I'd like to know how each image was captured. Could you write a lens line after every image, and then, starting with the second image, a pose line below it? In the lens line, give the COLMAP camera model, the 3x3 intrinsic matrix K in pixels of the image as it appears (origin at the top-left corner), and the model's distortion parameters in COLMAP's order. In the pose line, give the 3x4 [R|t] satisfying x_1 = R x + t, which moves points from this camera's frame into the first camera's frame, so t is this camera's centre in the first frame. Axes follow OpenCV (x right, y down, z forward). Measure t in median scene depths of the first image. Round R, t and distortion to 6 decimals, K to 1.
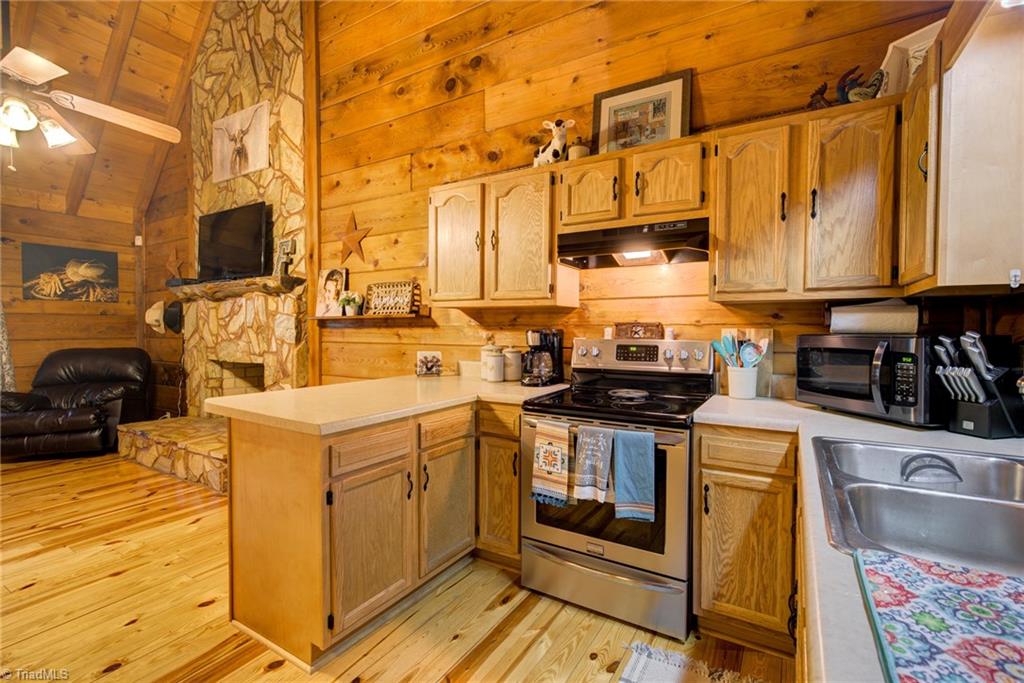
lens RADIAL K [[462.1, 0, 516.8], [0, 462.1, 340.1], [0, 0, 1]] dist [-0.008482, 0.004404]
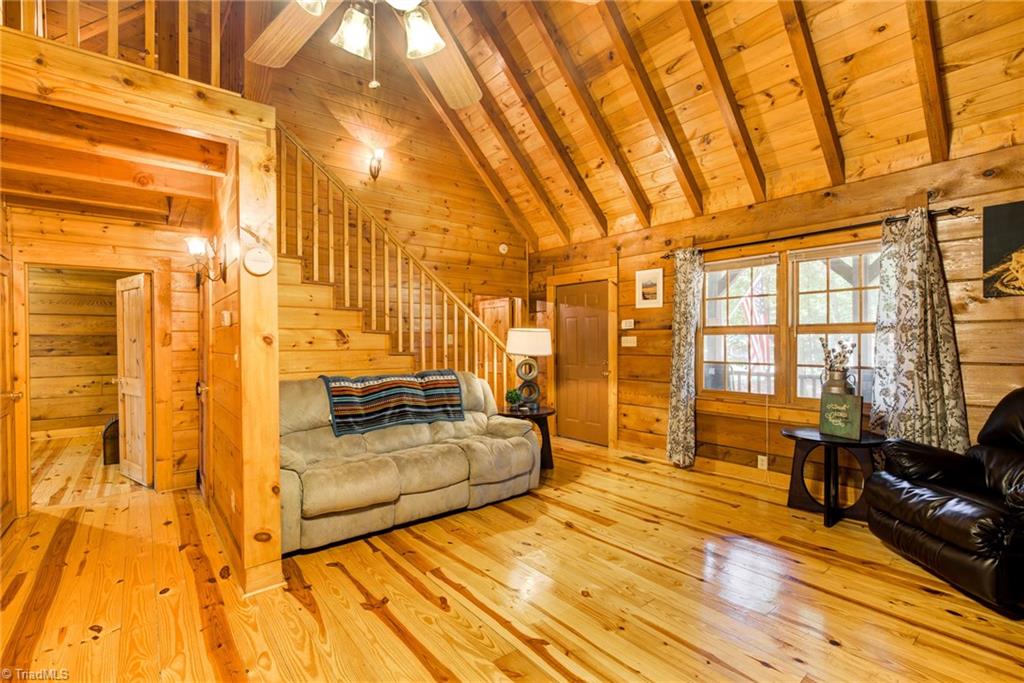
lens RADIAL K [[462.1, 0, 517.3], [0, 462.1, 340.2], [0, 0, 1]] dist [-0.008482, 0.004404]
pose [[-0.335580, 0.002283, -0.942009, -0.334102], [-0.018785, 0.999782, 0.009116, -0.031977], [0.941824, 0.020755, -0.335464, 0.762260]]
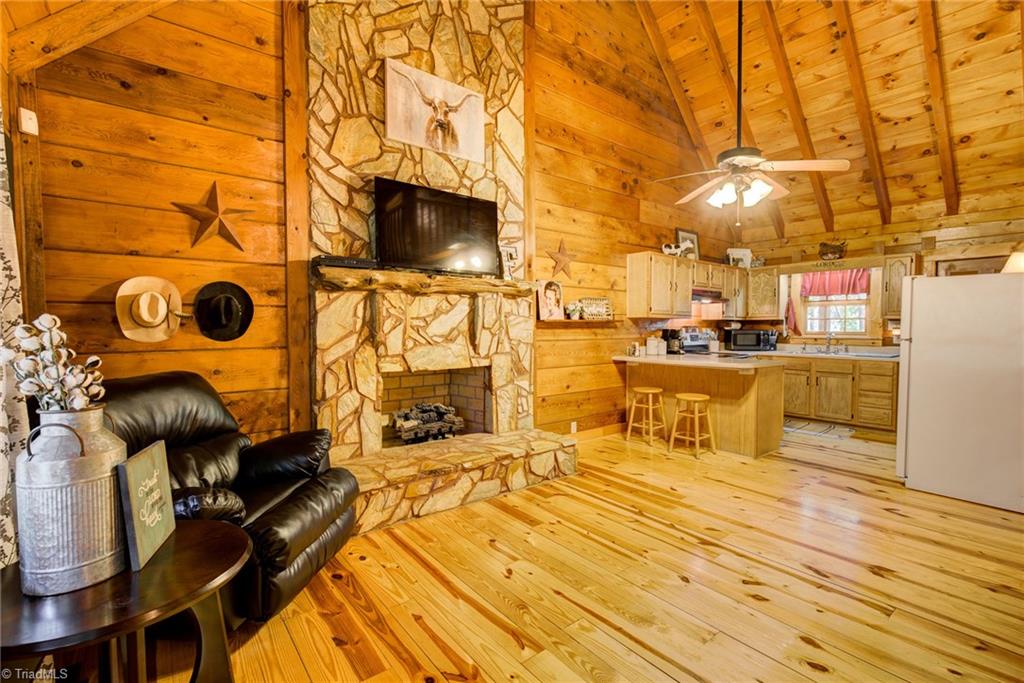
lens RADIAL K [[462.1, 0, 517.1], [0, 462.1, 339.4], [0, 0, 1]] dist [-0.008482, 0.004404]
pose [[0.345085, -0.026752, 0.938190, -1.542027], [0.025197, 0.999497, 0.019232, -0.023478], [-0.938233, 0.017002, 0.345586, 0.644679]]
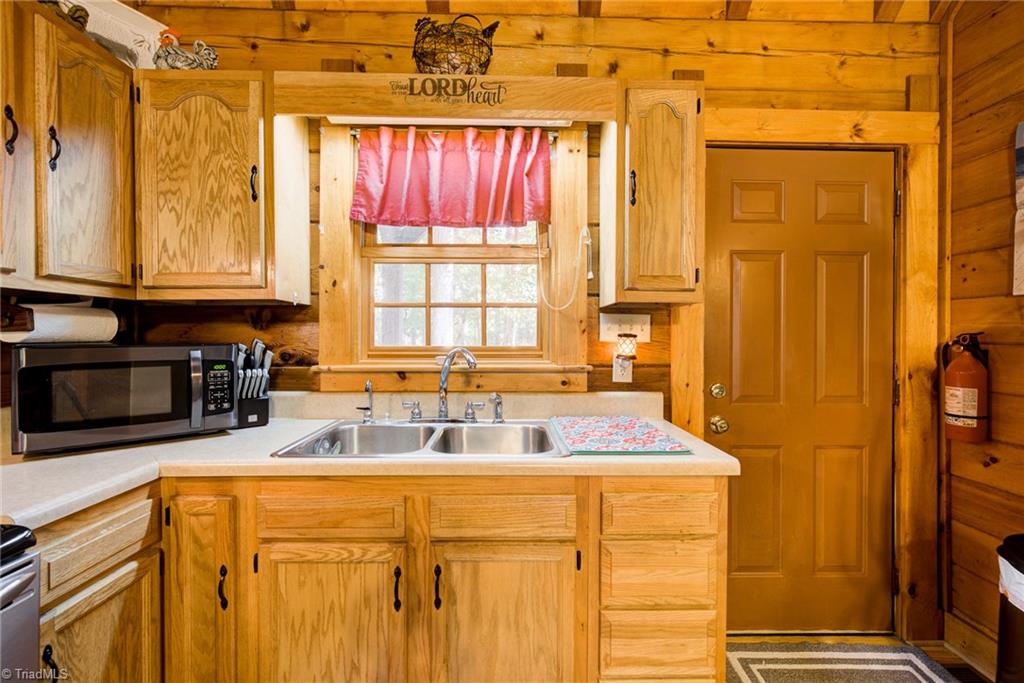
lens RADIAL K [[462.1, 0, 515.5], [0, 462.1, 340.1], [0, 0, 1]] dist [-0.008482, 0.004404]
pose [[-0.534916, -0.011394, 0.844829, -0.128849], [0.019826, 0.999464, 0.026033, -0.011061], [-0.844673, 0.030675, -0.534403, 0.374155]]
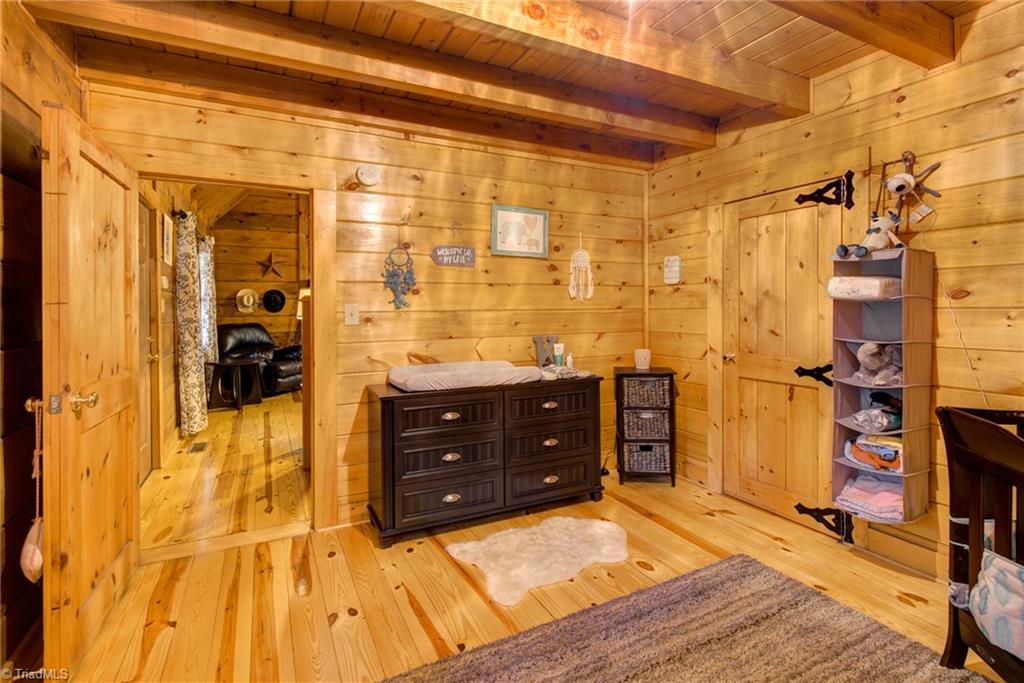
lens RADIAL K [[462.1, 0, 539.2], [0, 462.1, 306.3], [0, 0, 1]] dist [-0.008482, 0.004404]
pose [[0.492728, -0.002872, 0.870178, -2.145258], [0.026643, 0.999576, -0.011788, 0.007477], [-0.869775, 0.028992, 0.492596, -0.584993]]
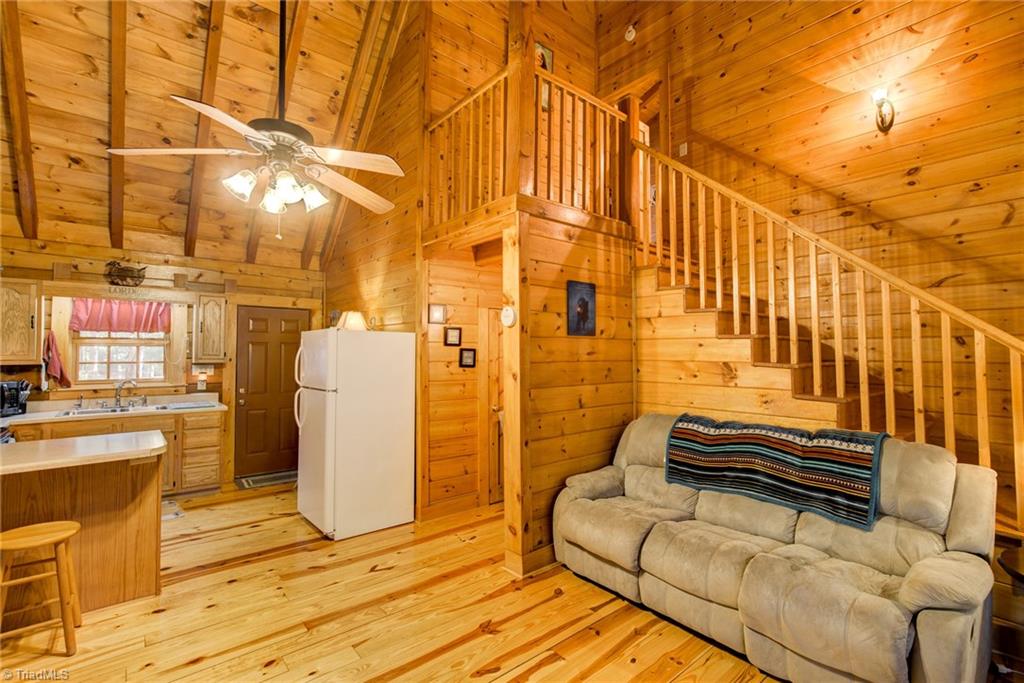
lens RADIAL K [[462.1, 0, 515.3], [0, 462.1, 340.7], [0, 0, 1]] dist [-0.008482, 0.004404]
pose [[-0.947875, 0.010748, 0.318462, -1.050416], [0.010165, 0.999942, -0.003495, -0.078678], [-0.318481, -0.000076, -0.947929, 0.986633]]
